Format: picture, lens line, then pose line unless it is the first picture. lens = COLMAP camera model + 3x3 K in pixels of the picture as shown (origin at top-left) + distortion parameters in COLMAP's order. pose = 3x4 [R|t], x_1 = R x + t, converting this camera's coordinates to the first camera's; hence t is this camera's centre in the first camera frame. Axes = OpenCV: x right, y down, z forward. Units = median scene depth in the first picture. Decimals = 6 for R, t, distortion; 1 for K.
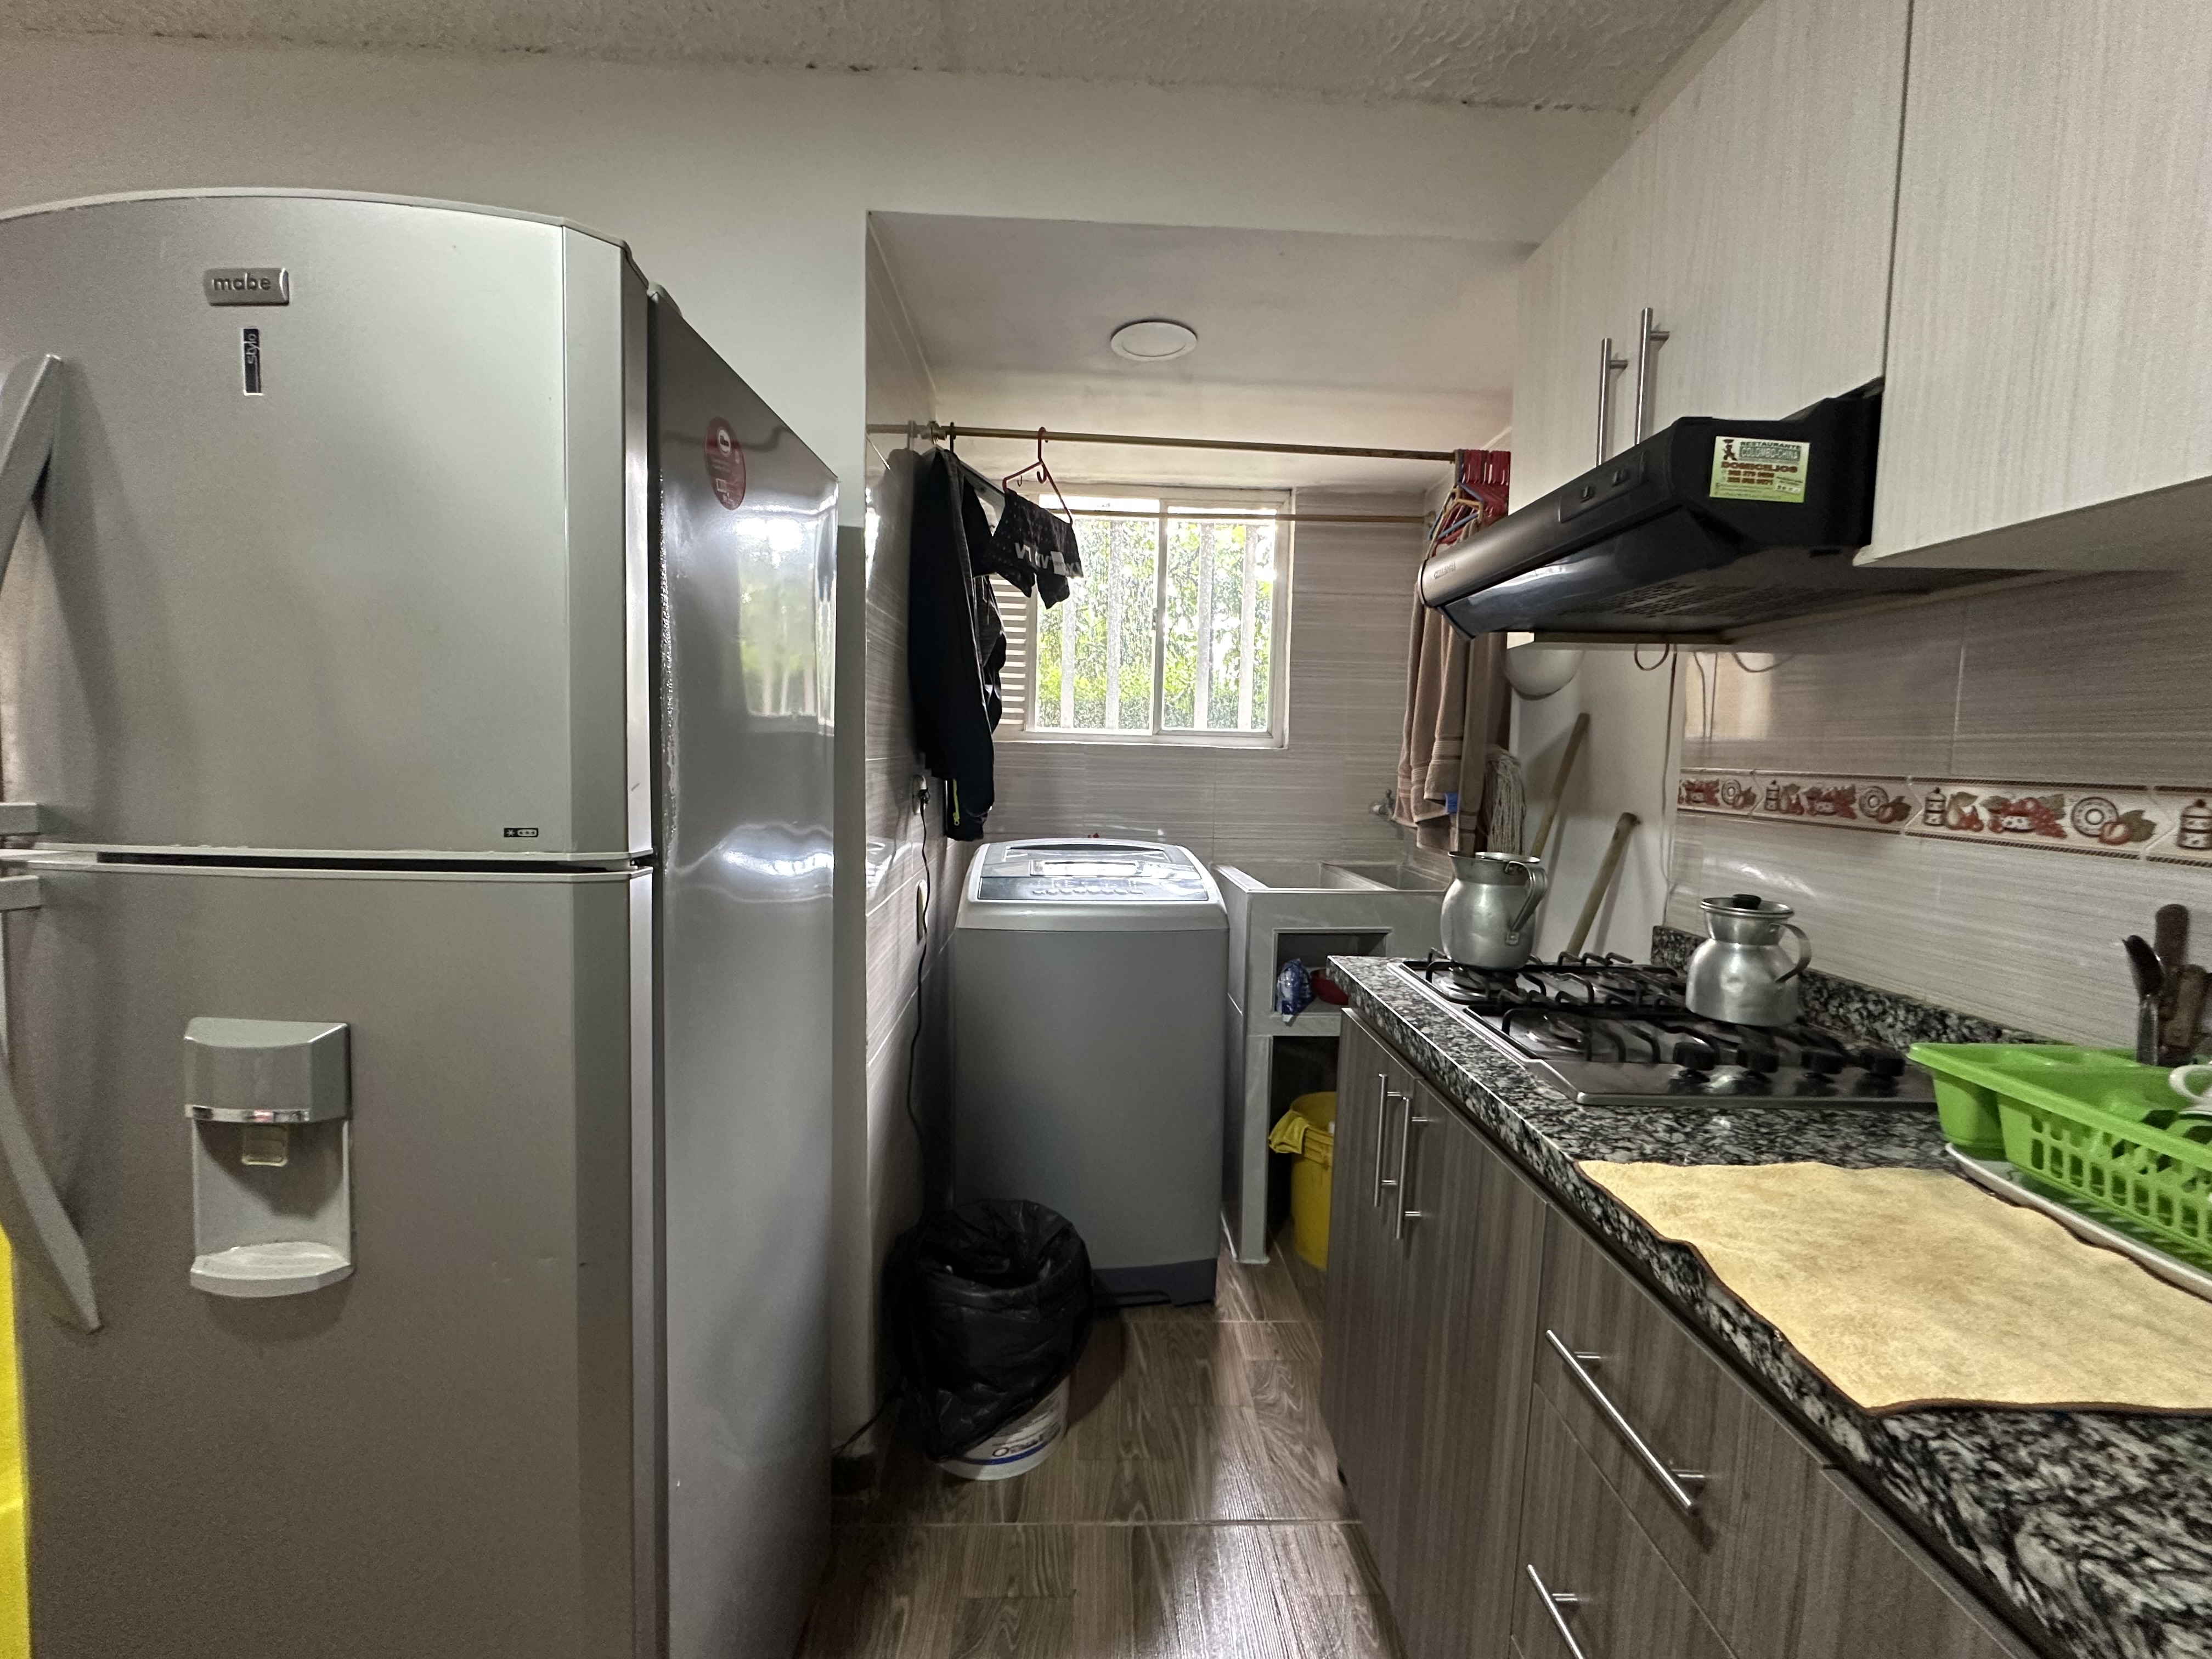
lens RADIAL K [[880.9, 0, 1103.7], [0, 880.9, 829.7], [0, 0, 1]] dist [-0.002221, 0.000830]
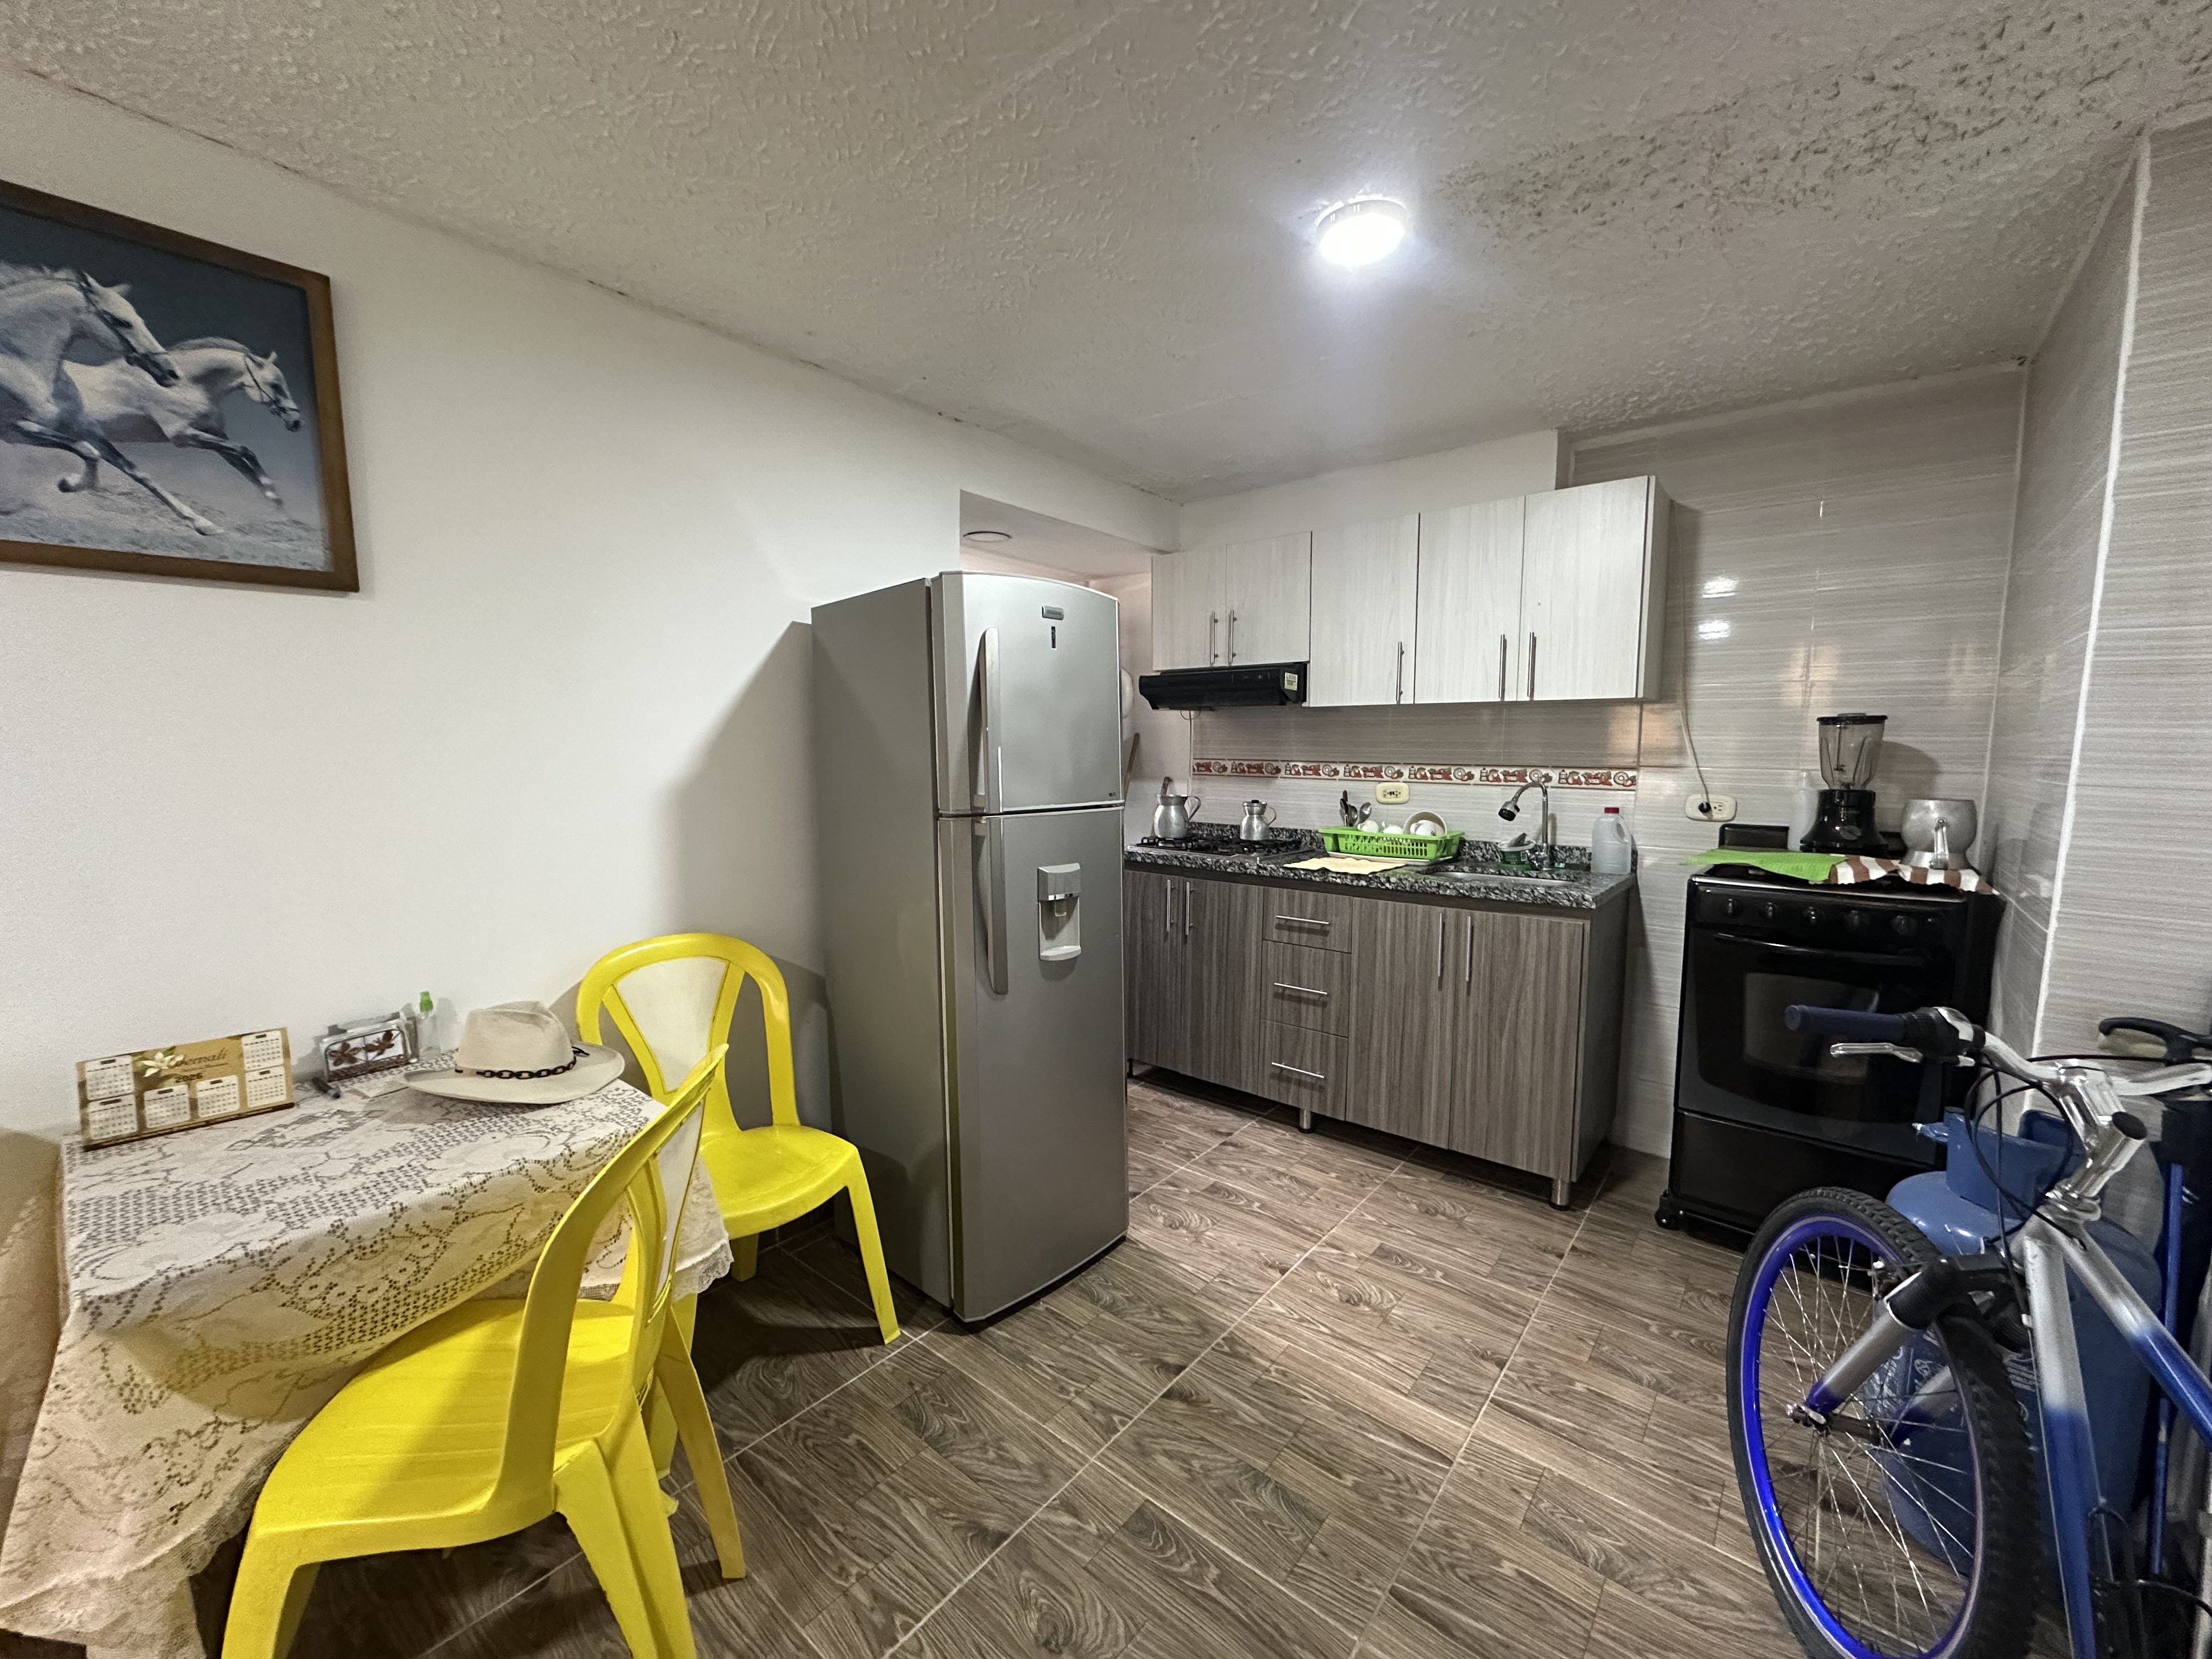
lens RADIAL K [[880.9, 0, 1109.0], [0, 880.9, 835.3], [0, 0, 1]] dist [-0.002221, 0.000830]
pose [[0.663227, -0.093244, 0.742587, -1.920460], [0.074039, 0.995516, 0.058877, -0.021437], [-0.744747, 0.015932, 0.667156, -0.679996]]
